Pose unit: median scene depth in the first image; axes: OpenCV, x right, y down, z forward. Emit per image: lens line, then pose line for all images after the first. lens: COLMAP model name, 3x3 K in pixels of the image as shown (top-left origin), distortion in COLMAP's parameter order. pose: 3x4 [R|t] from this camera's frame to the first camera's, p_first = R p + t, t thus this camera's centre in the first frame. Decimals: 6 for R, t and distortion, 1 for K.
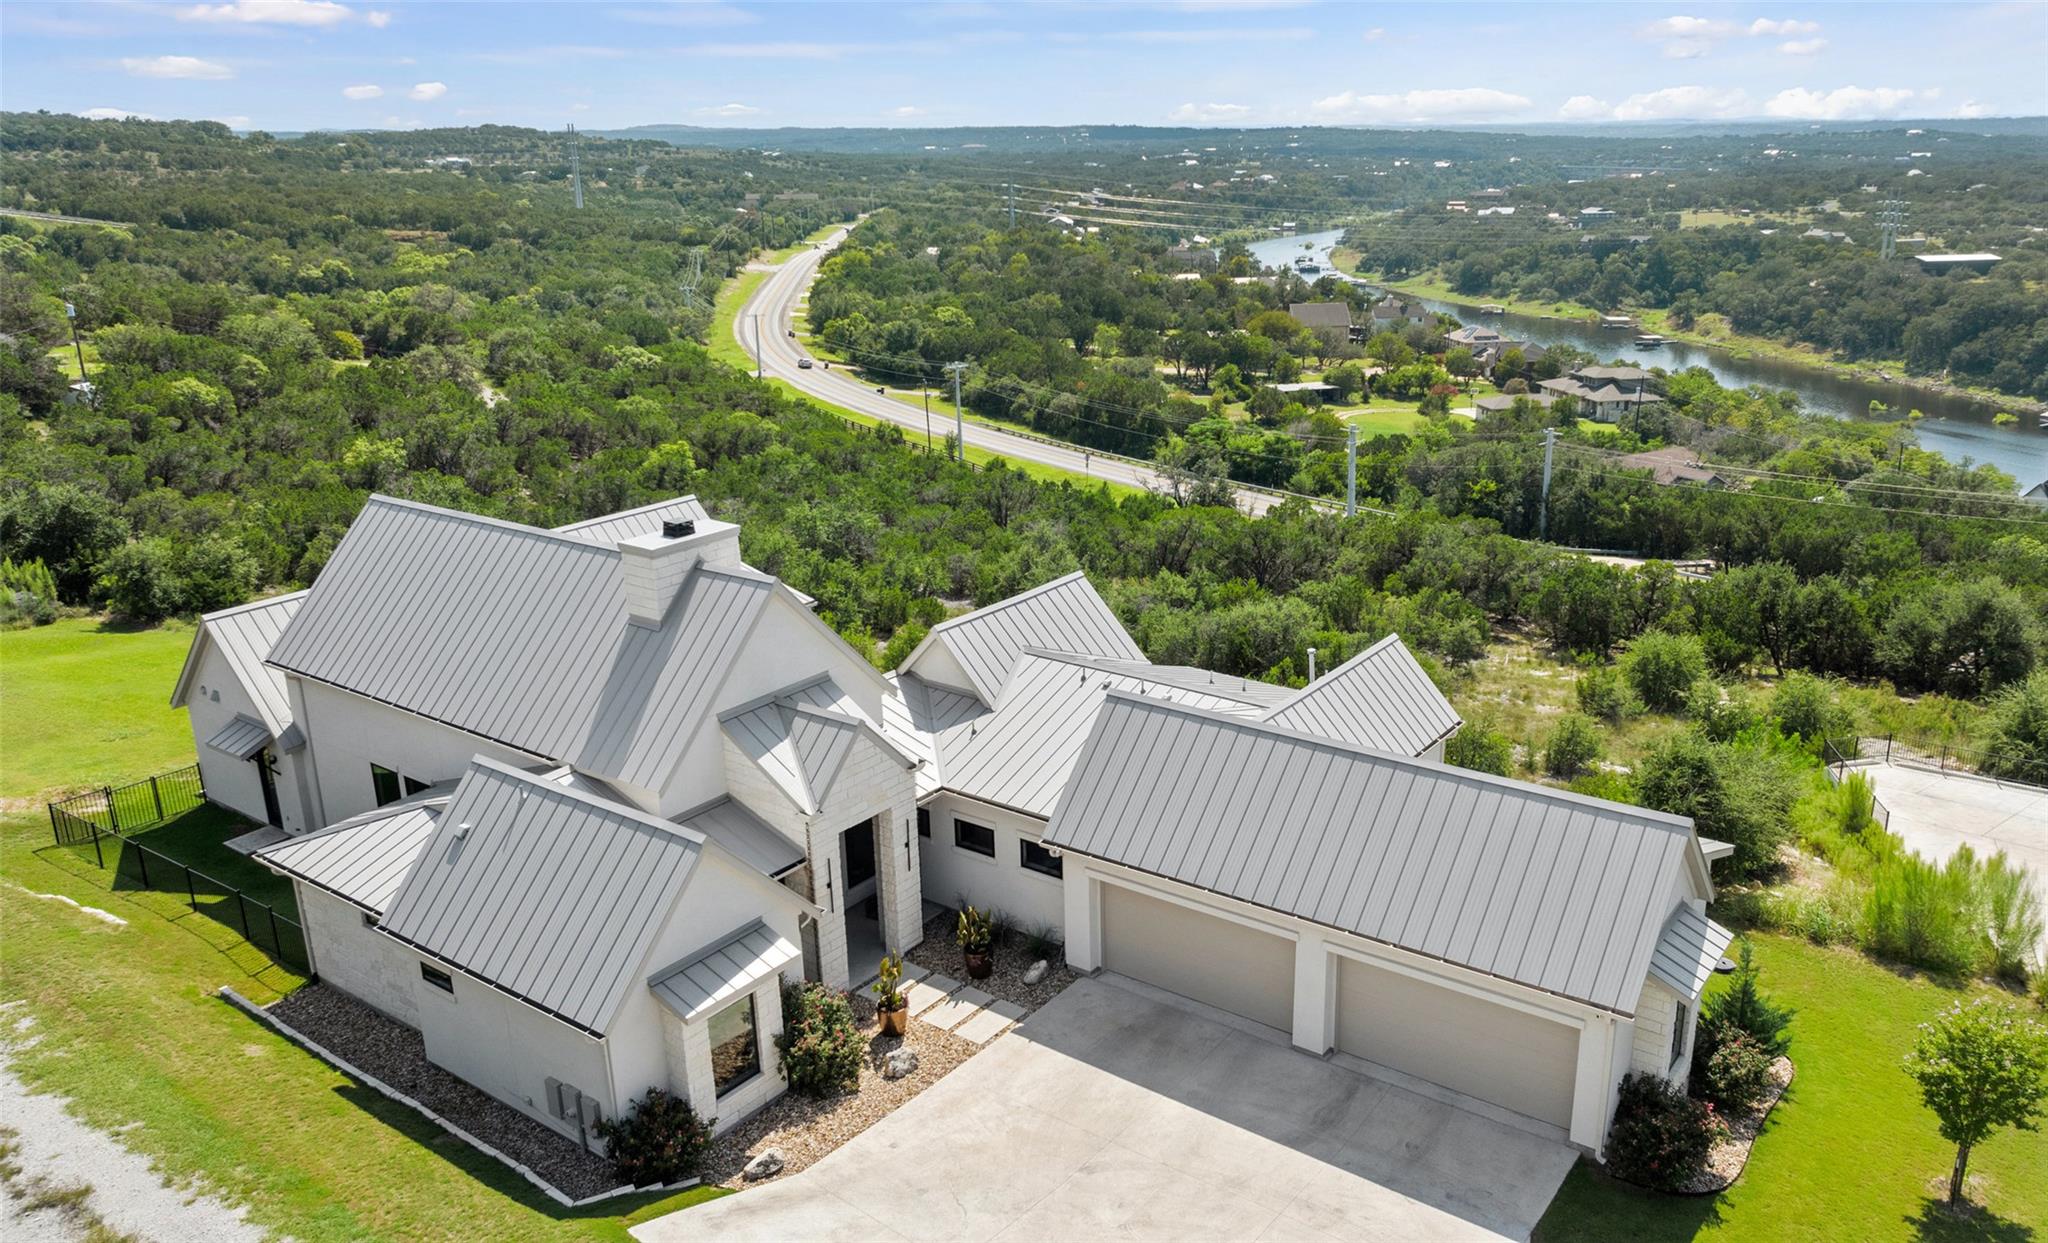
lens RADIAL K [[1486.6, 0, 1113.2], [0, 1486.6, 622.7], [0, 0, 1]] dist [-0.010459, -0.000155]
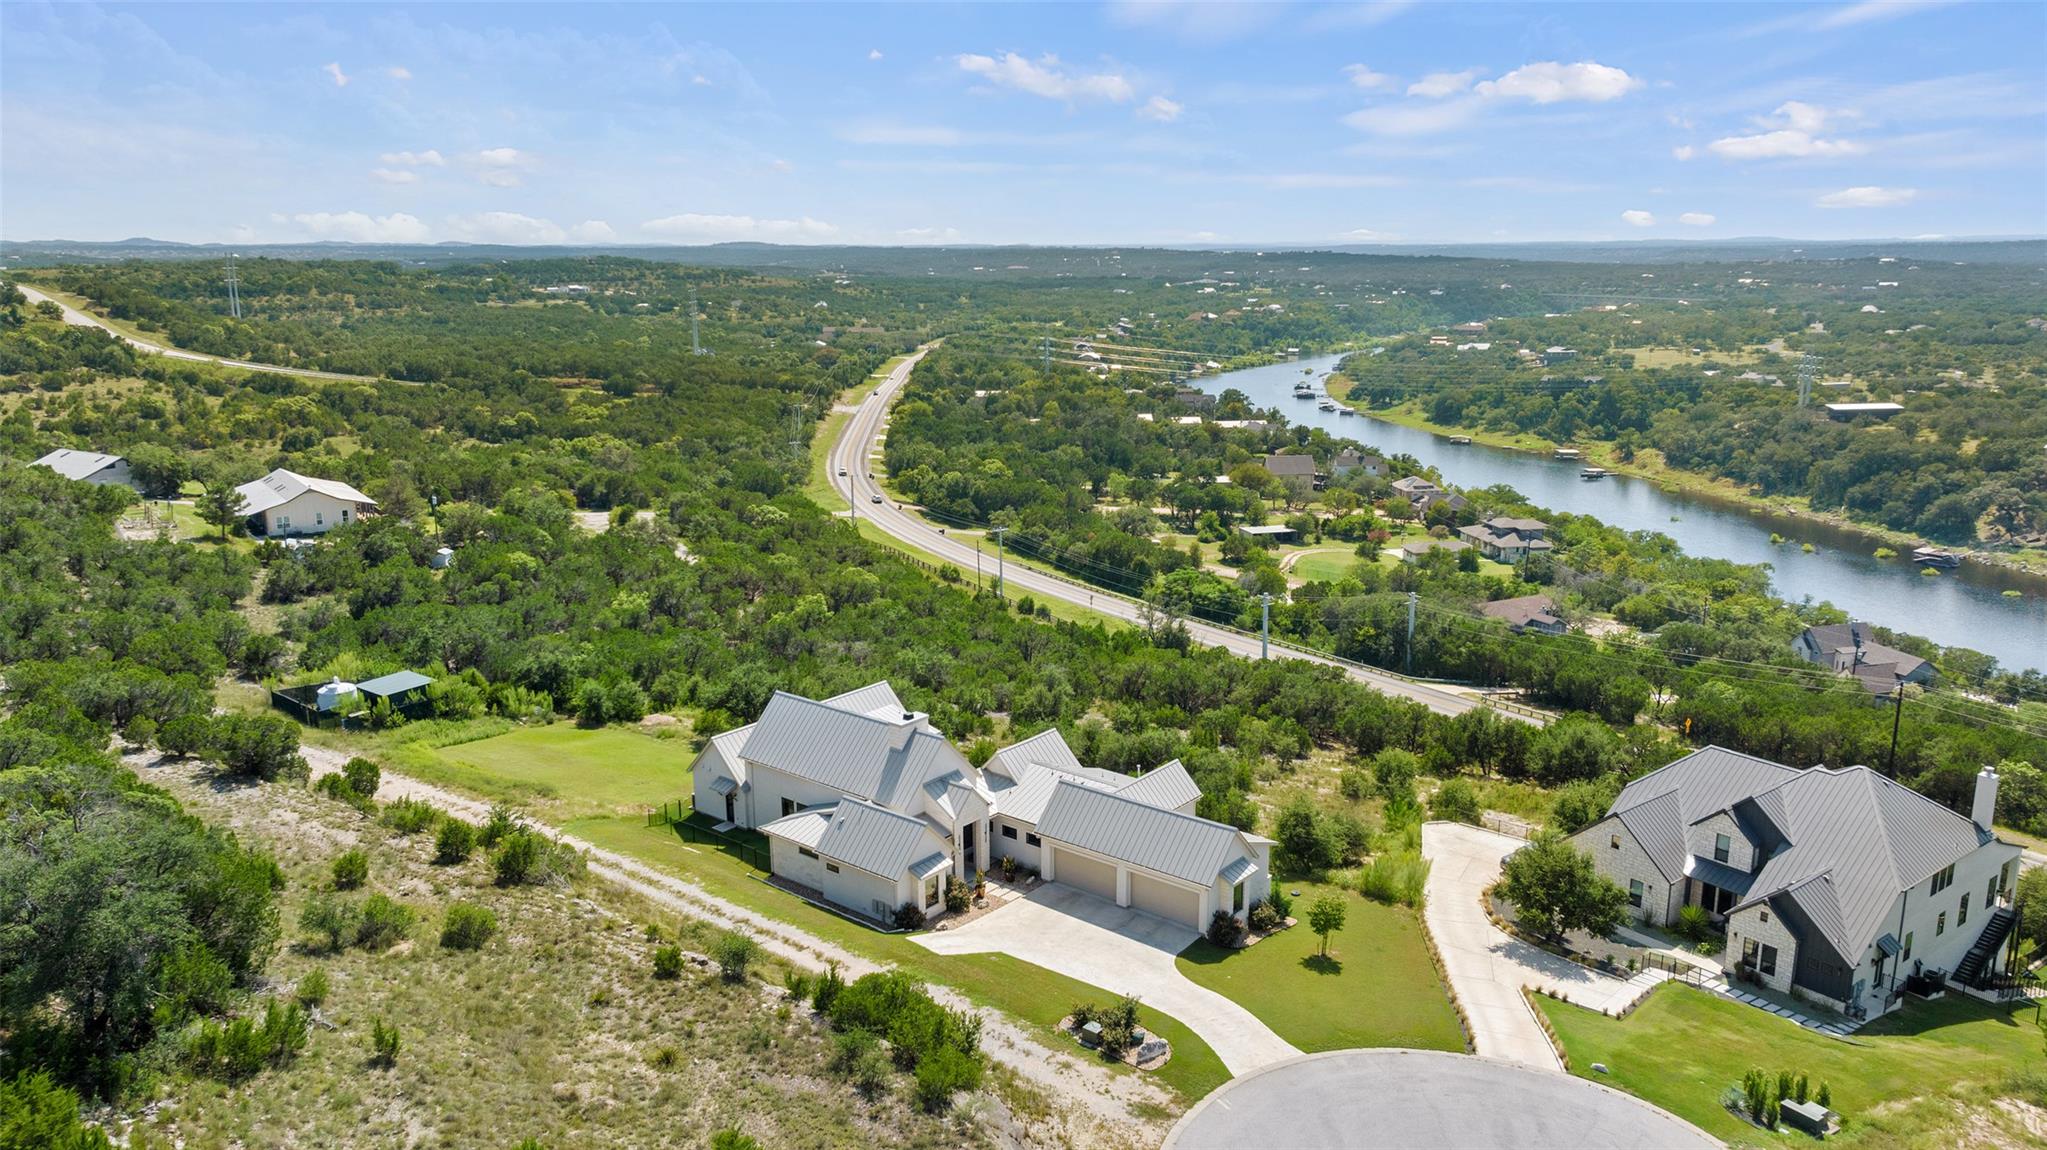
lens RADIAL K [[1445.0, 0, 1023.5], [0, 1445.0, 575.0], [0, 0, 1]] dist [-0.016610, -0.004409]
pose [[0.996403, 0.020626, -0.082193, 0.020094], [-0.027044, 0.996605, -0.077757, -0.017145], [0.080310, 0.079700, 0.993579, -0.239246]]
